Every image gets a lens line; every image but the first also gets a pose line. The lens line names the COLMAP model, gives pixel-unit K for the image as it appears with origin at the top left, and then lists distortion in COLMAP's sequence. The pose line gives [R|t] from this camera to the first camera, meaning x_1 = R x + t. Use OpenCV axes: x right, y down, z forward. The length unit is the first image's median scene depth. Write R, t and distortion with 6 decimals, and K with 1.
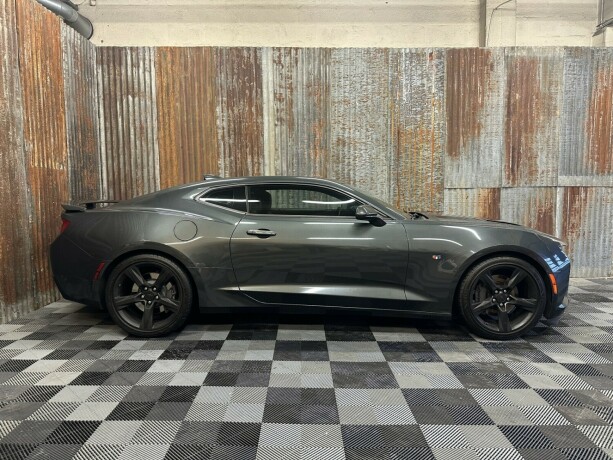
lens RADIAL K [[430.2, 0, 307.3], [0, 430.2, 234.1], [0, 0, 1]] dist [0.040520, -0.054371]
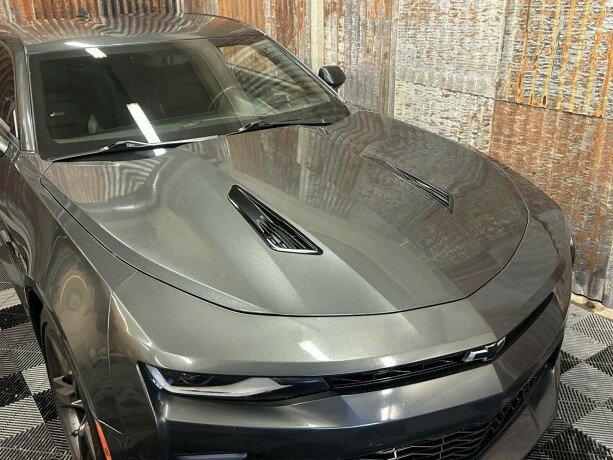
lens RADIAL K [[608.1, 0, 311.3], [0, 608.1, 233.4], [0, 0, 1]] dist [0.016860, 0.000000]
pose [[0.572933, 0.330157, -0.750162, 0.573328], [-0.068984, 0.931454, 0.357260, -0.129164], [0.816694, -0.152937, 0.556437, 0.539354]]
